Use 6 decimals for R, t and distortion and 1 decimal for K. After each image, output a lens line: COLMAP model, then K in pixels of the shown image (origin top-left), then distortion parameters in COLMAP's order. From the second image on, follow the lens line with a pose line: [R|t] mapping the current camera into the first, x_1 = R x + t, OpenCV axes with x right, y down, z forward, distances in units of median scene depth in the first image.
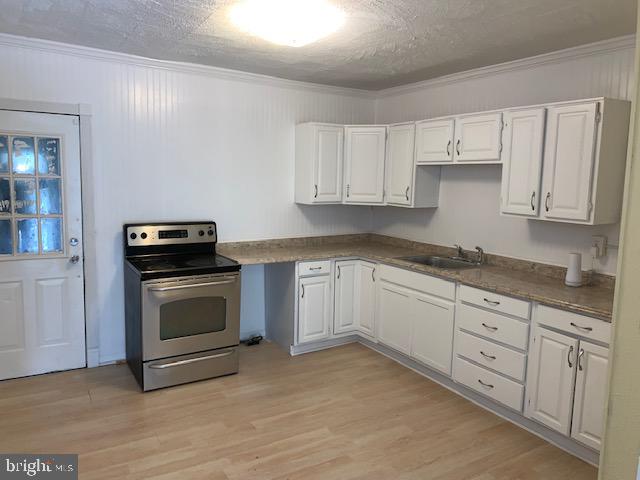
lens RADIAL K [[464.6, 0, 320.0], [0, 464.6, 240.0], [0, 0, 1]] dist [-0.001557, -0.001660]
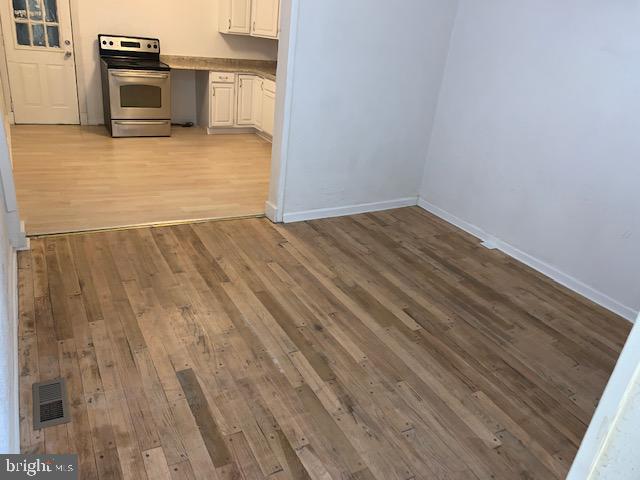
lens RADIAL K [[492.0, 0, 320.0], [0, 492.0, 240.0], [0, 0, 1]] dist [0.027272, -0.005720]
pose [[0.995326, 0.095430, -0.014823, 0.402068], [-0.087225, 0.954198, 0.286177, 0.081122], [0.041453, -0.283546, 0.958062, -0.752327]]
